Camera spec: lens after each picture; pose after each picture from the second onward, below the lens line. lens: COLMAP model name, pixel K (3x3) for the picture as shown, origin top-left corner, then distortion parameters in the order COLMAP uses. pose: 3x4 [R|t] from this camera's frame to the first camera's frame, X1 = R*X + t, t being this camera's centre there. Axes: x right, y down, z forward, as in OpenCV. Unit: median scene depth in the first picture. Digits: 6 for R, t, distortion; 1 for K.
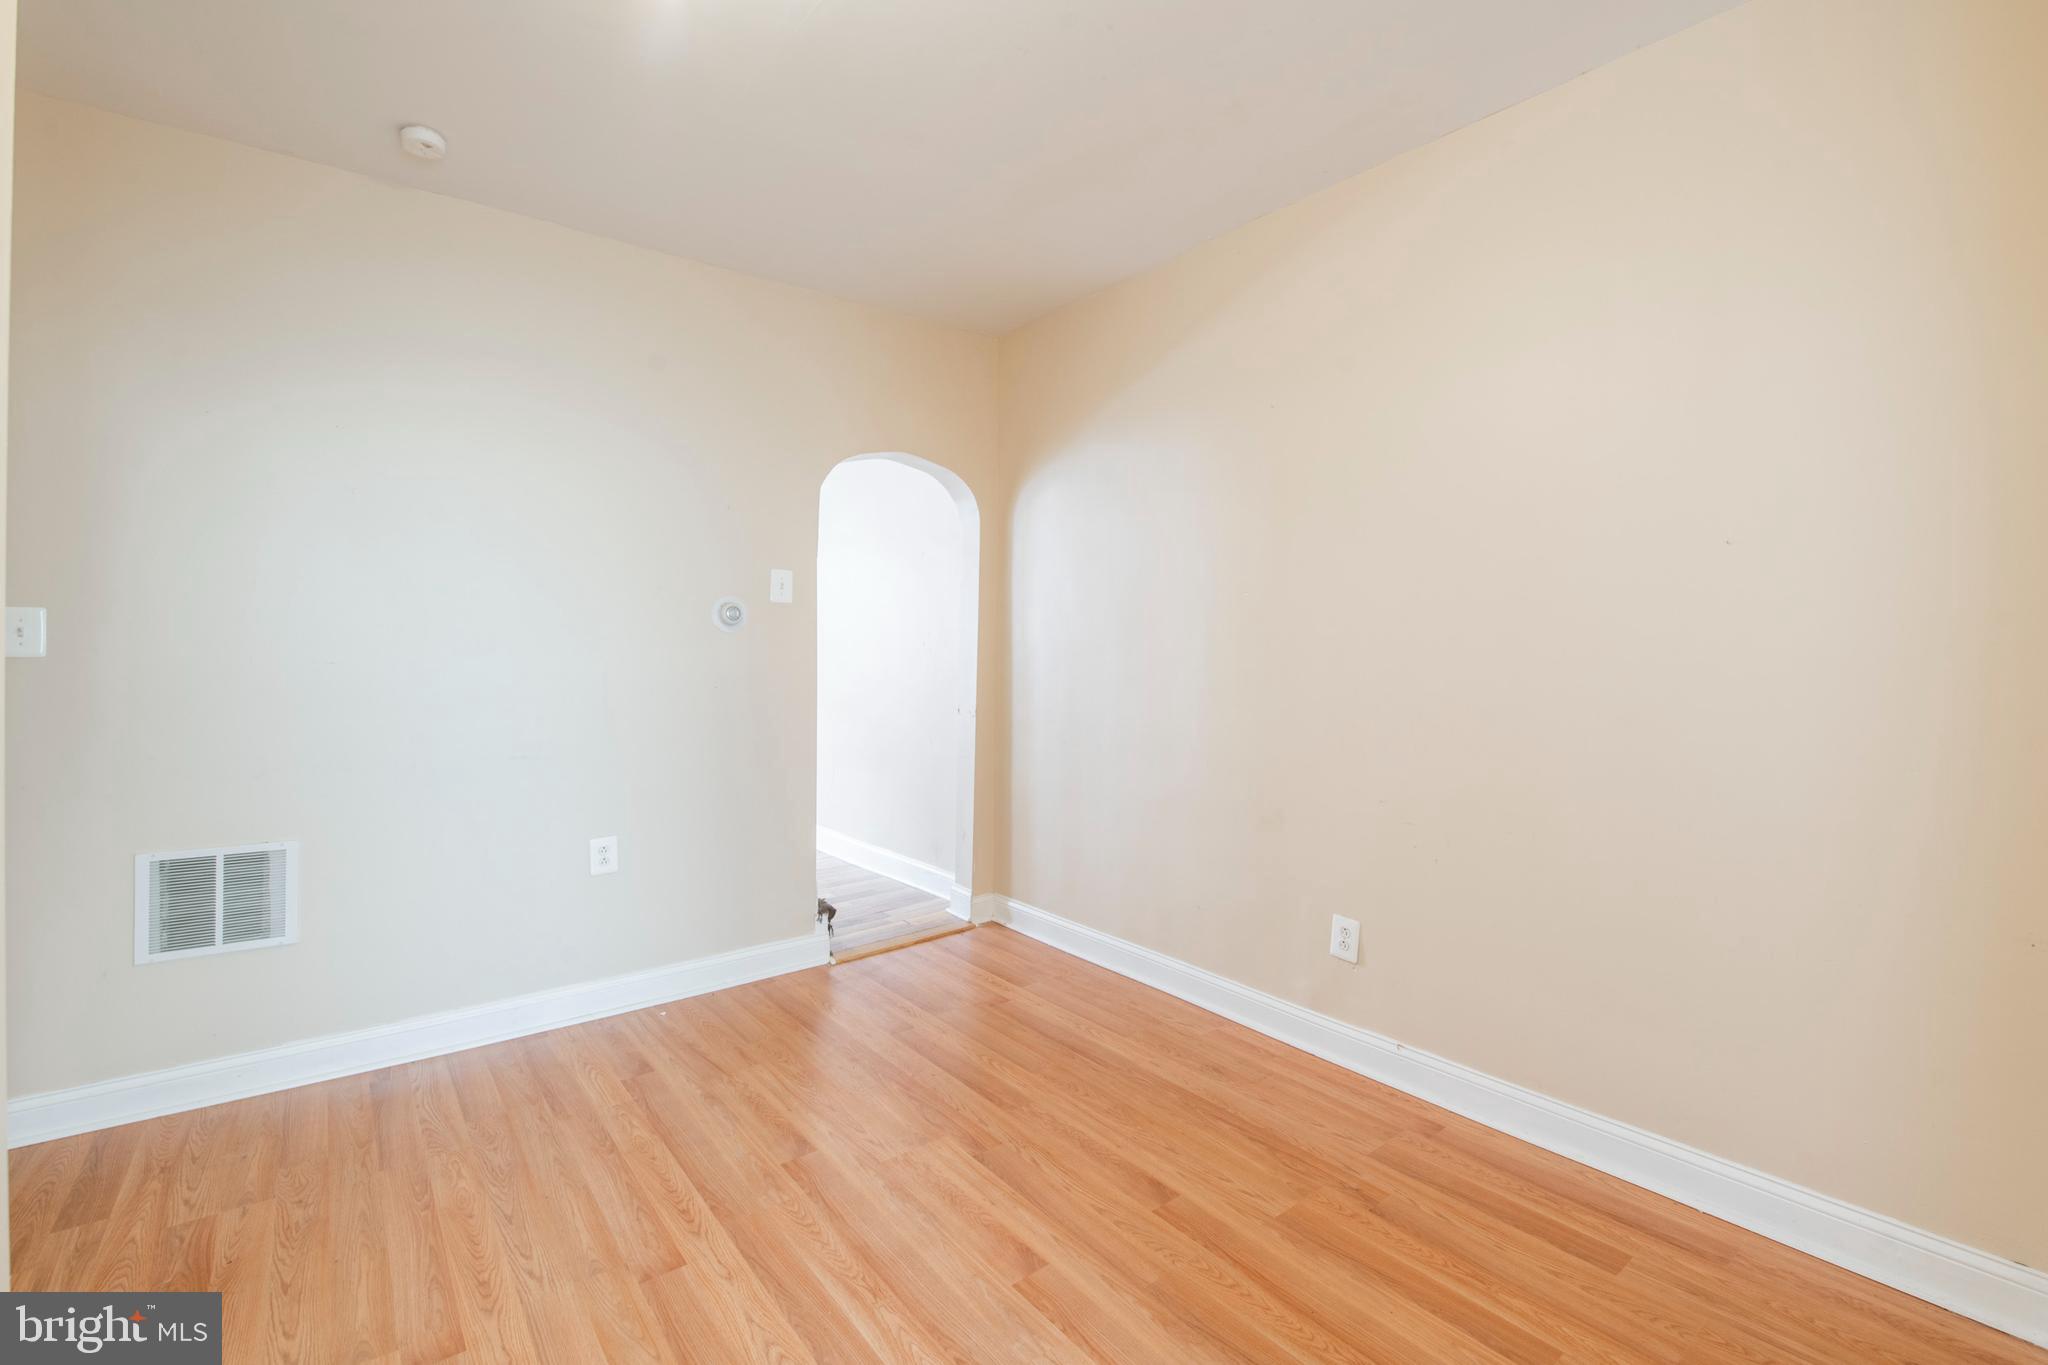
lens RADIAL K [[907.2, 0, 1016.0], [0, 907.2, 647.1], [0, 0, 1]] dist [0.000558, -0.003674]
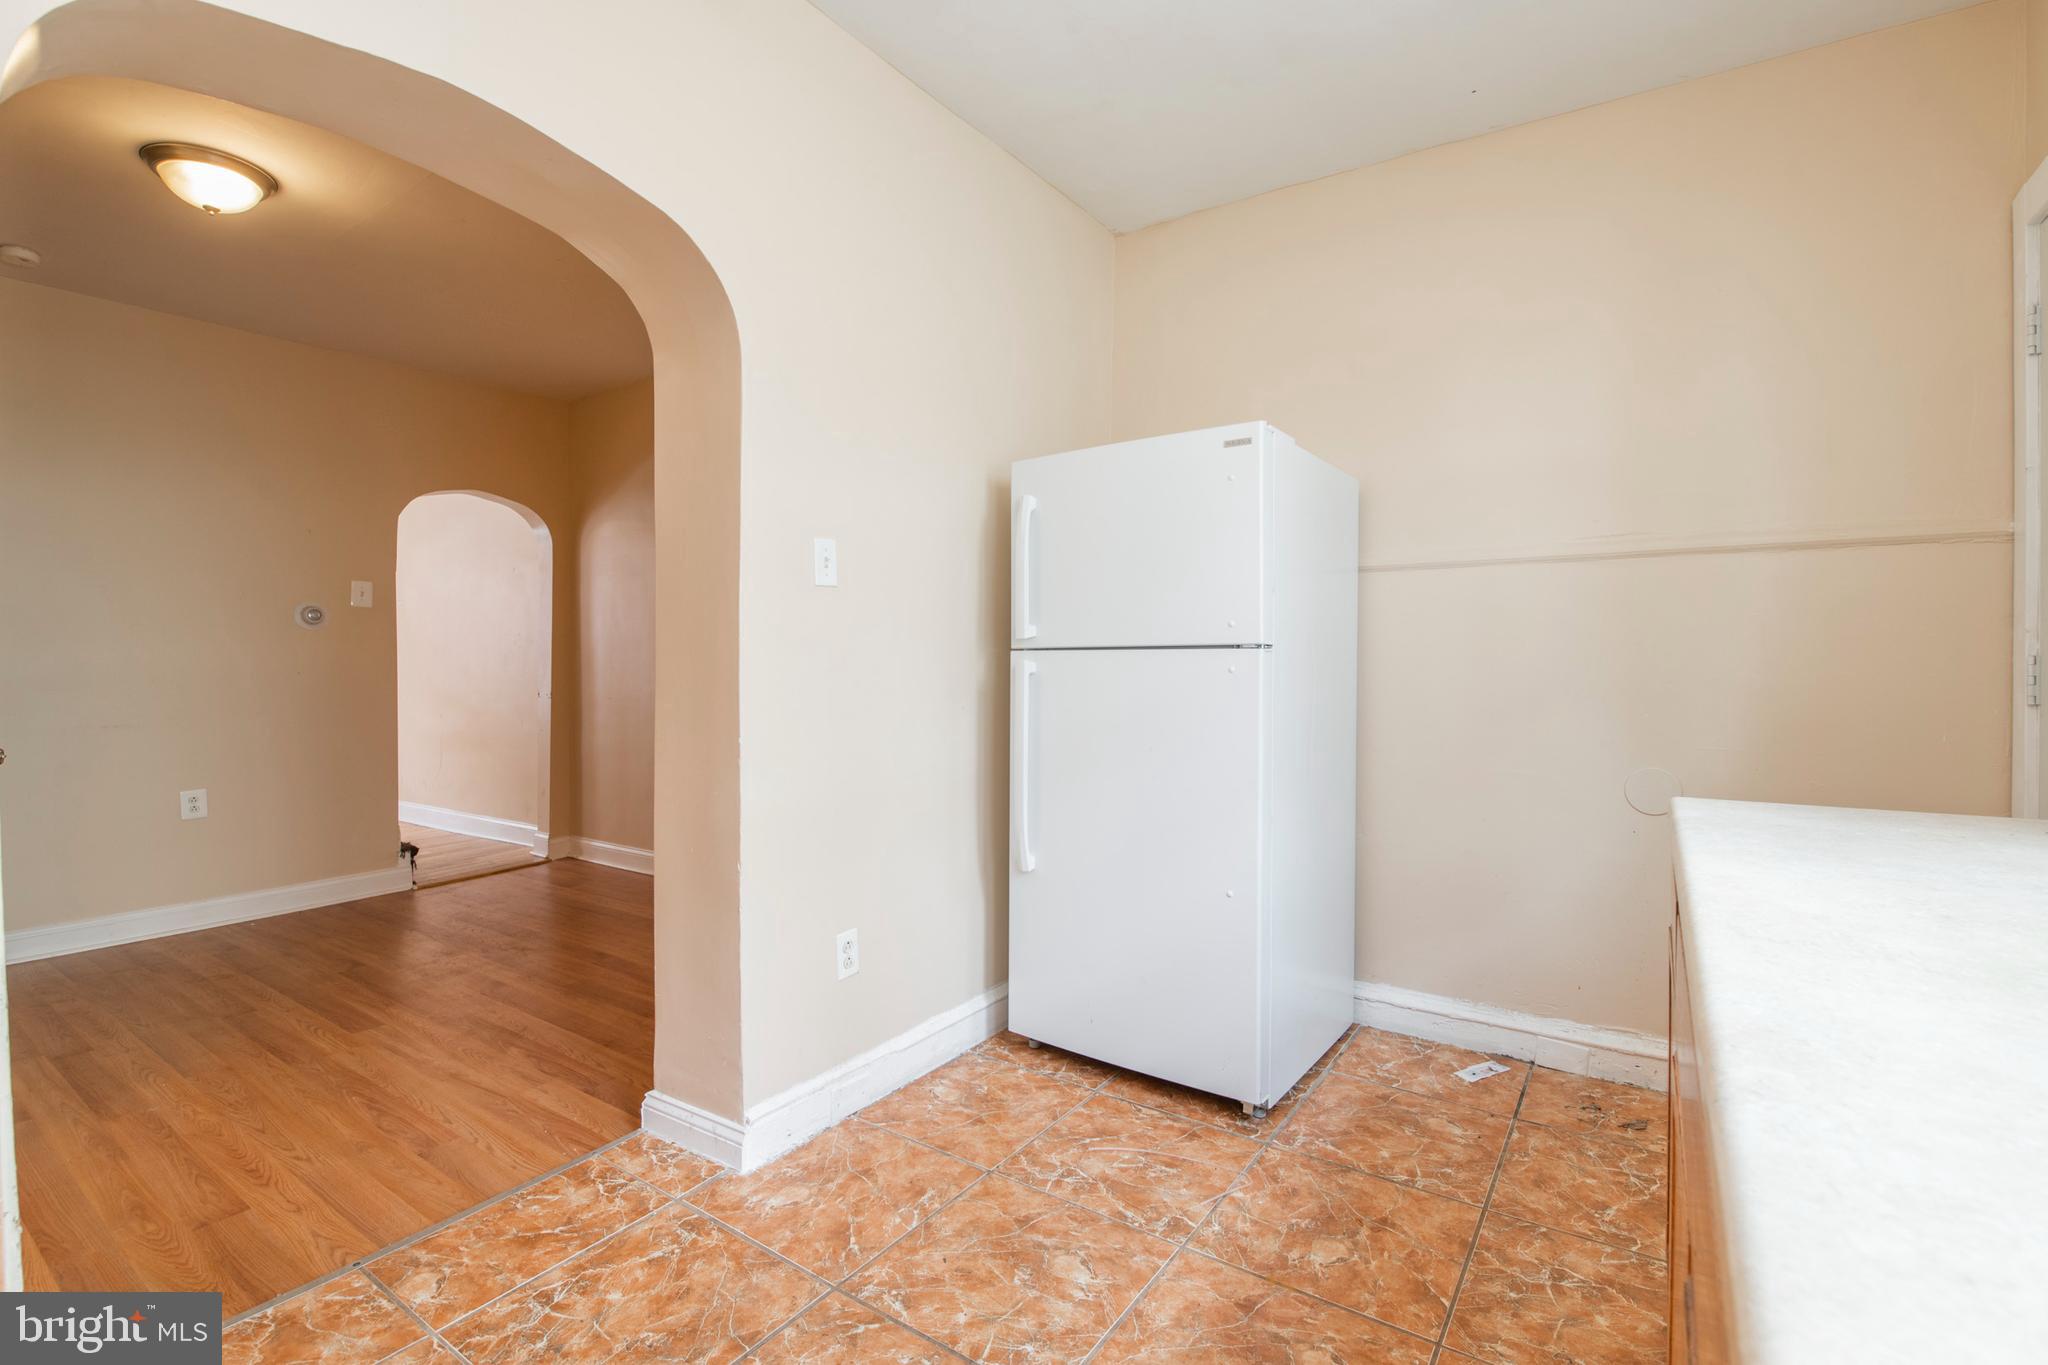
lens RADIAL K [[923.1, 0, 1041.2], [0, 923.1, 664.6], [0, 0, 1]] dist [0.001186, -0.005413]
pose [[0.950558, -0.013216, 0.310264, 0.312663], [0.011987, 0.999911, 0.005869, 0.045864], [-0.310314, -0.001860, 0.950632, -0.670395]]
